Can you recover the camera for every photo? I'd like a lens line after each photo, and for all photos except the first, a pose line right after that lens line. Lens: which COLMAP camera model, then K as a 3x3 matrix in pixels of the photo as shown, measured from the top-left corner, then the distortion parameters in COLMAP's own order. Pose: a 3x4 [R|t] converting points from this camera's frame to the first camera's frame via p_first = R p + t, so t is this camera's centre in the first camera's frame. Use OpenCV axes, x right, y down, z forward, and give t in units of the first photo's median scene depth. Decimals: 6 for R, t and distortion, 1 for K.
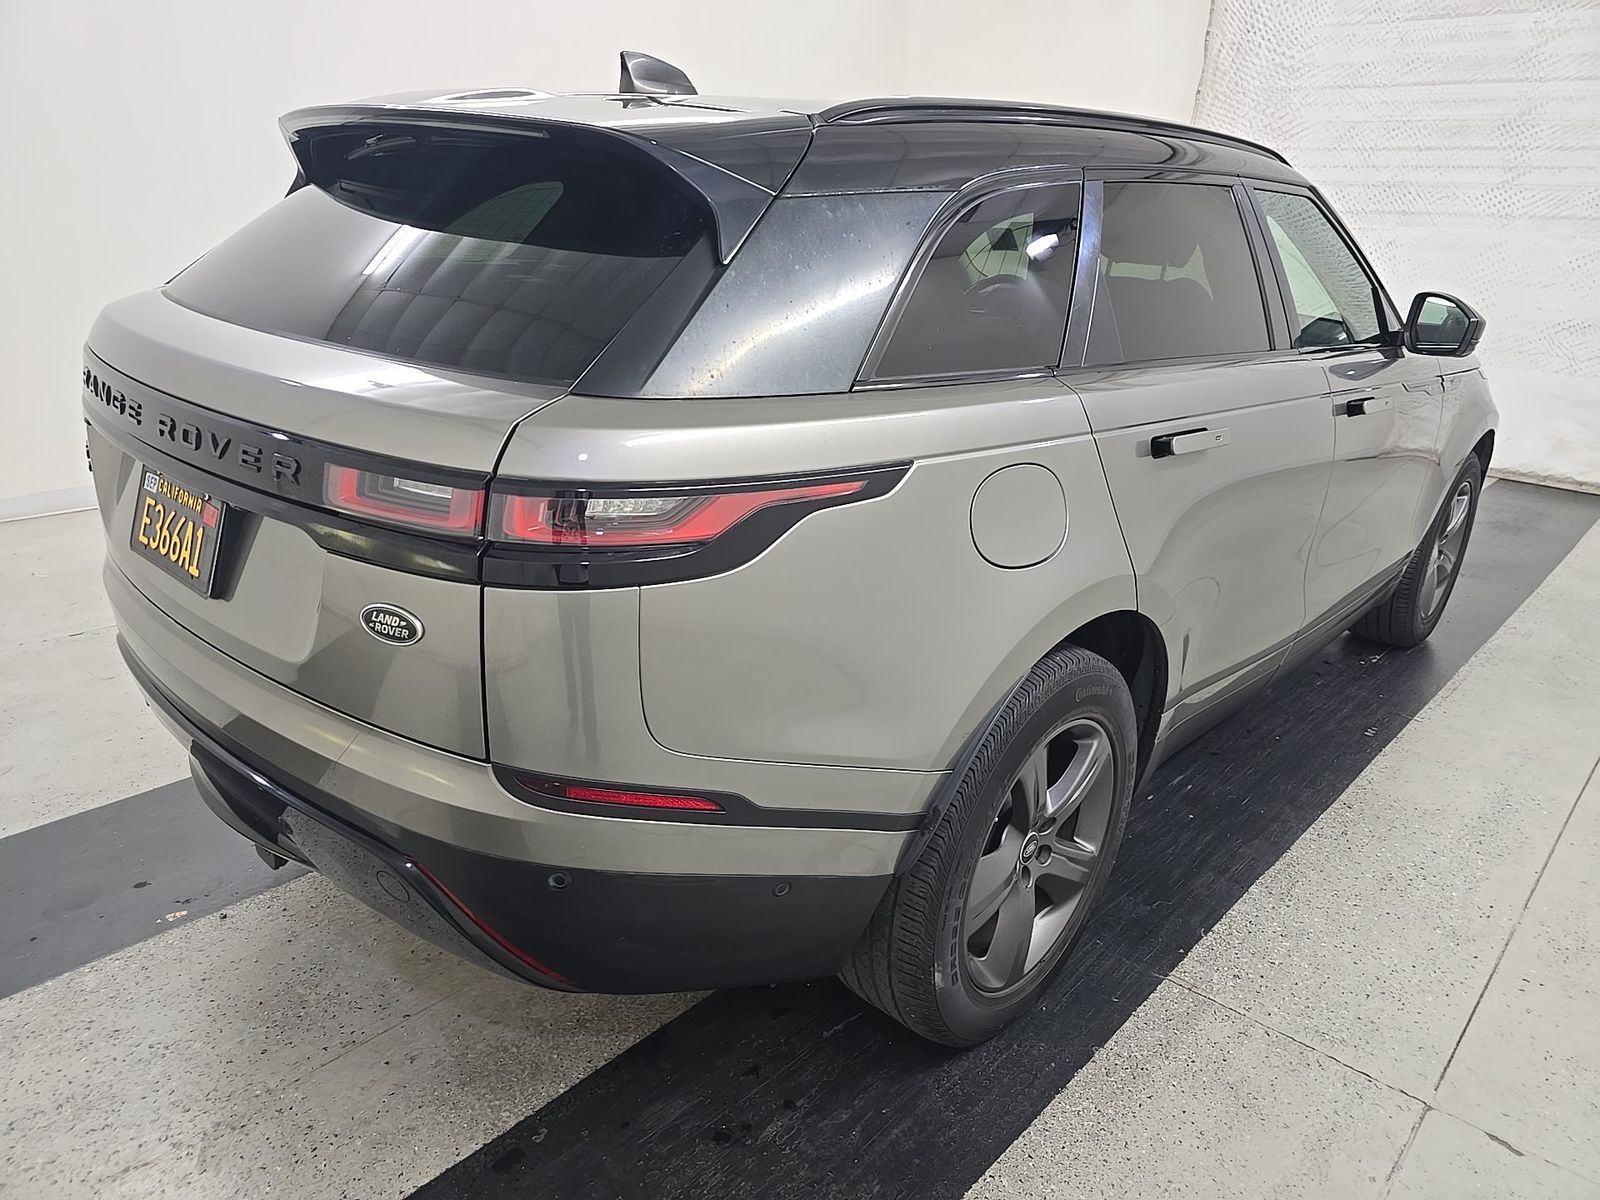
lens RADIAL K [[1066.0, 0, 794.9], [0, 1066.0, 598.8], [0, 0, 1]] dist [0.028872, -0.029156]
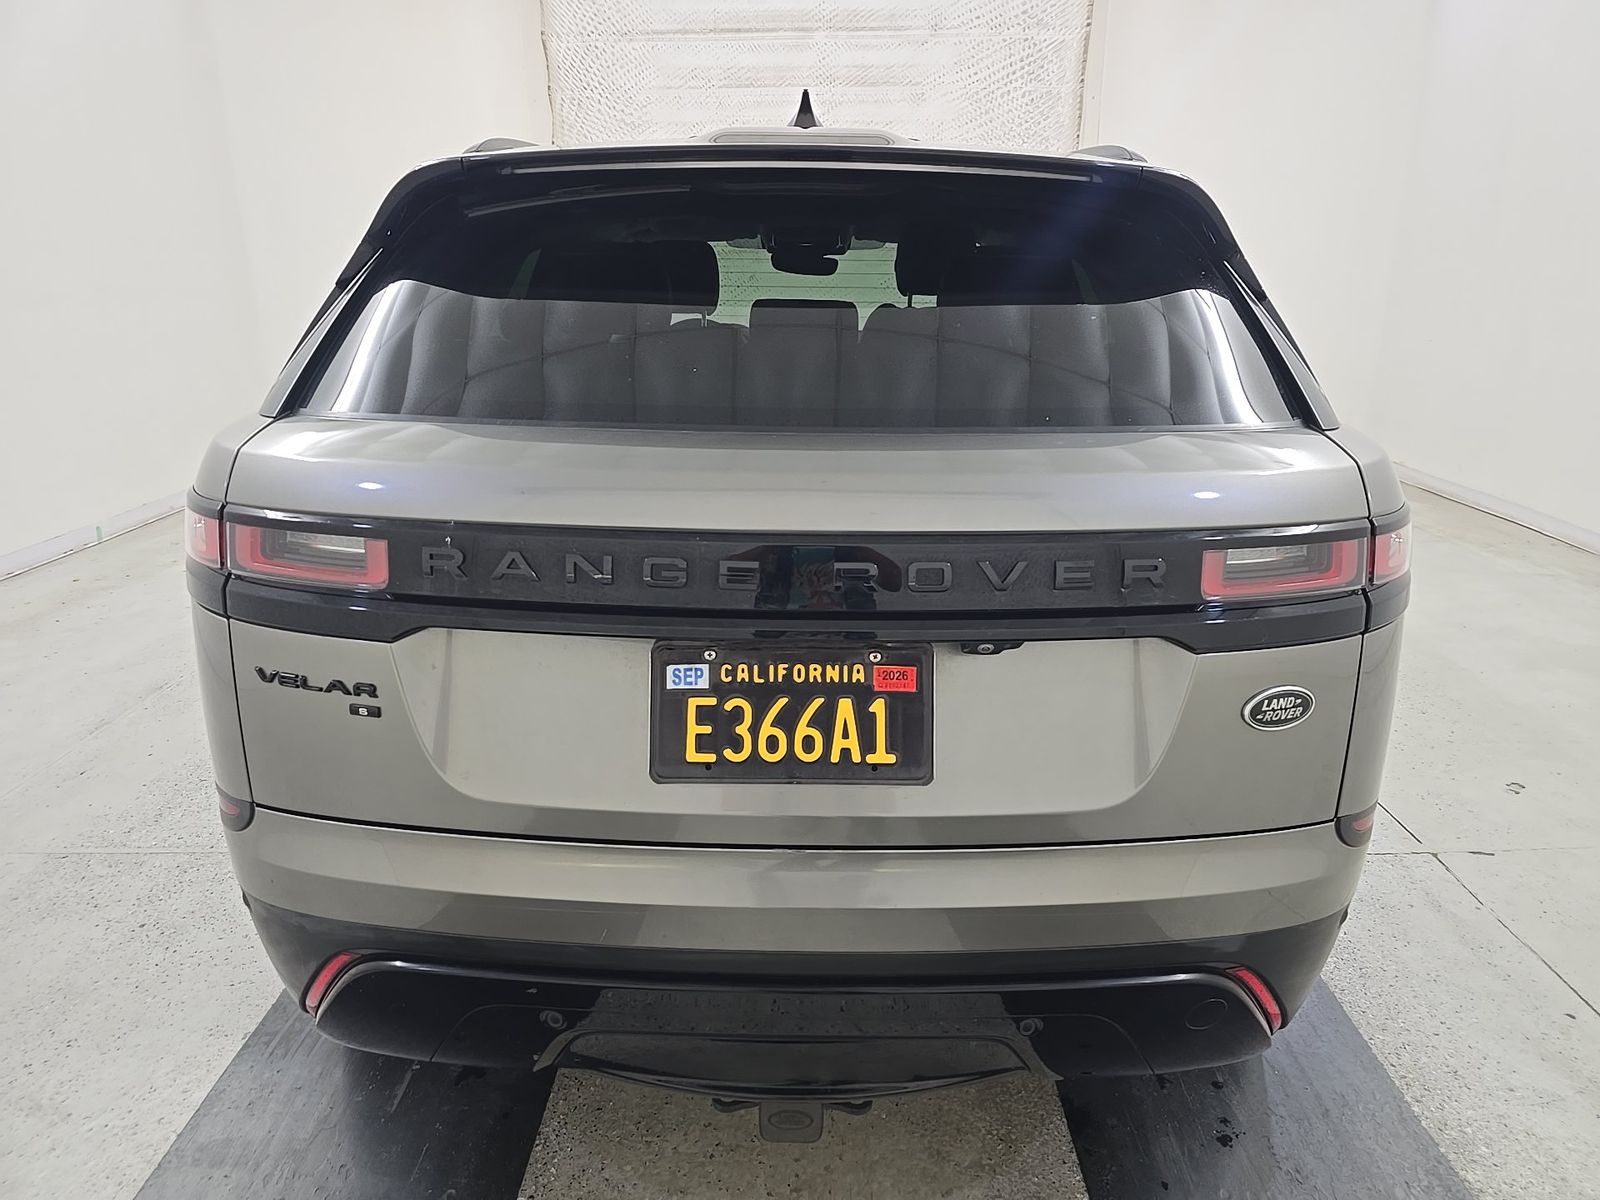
lens RADIAL K [[1066.0, 0, 809.9], [0, 1066.0, 601.0], [0, 0, 1]] dist [0.028872, -0.029156]
pose [[0.746126, -0.240426, 0.620879, -0.229341], [0.263058, 0.963105, 0.056823, -0.041537], [-0.611634, 0.120930, 0.781844, 0.097698]]
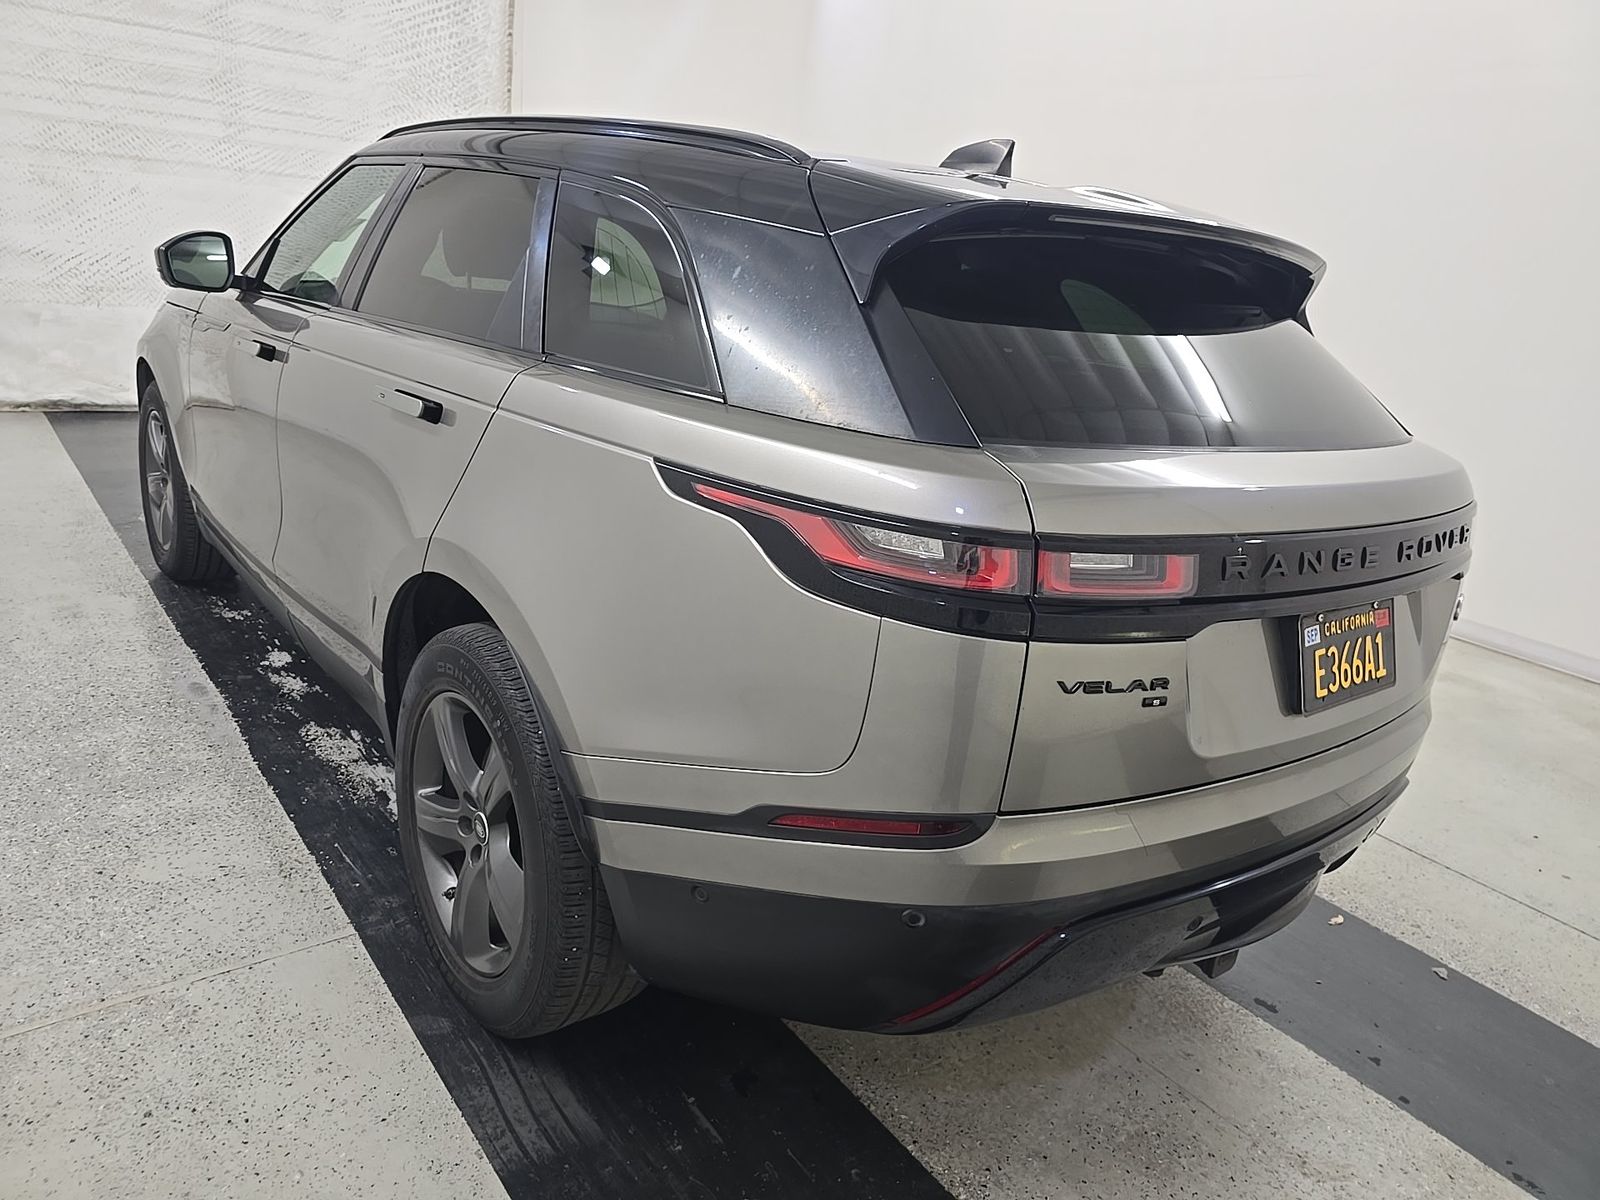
lens RADIAL K [[1066.0, 0, 802.9], [0, 1066.0, 598.0], [0, 0, 1]] dist [0.028872, -0.029156]
pose [[0.171192, -0.326417, 0.929594, -0.369687], [0.245831, 0.927832, 0.280527, -0.123092], [-0.954076, 0.180499, 0.239081, 0.286808]]
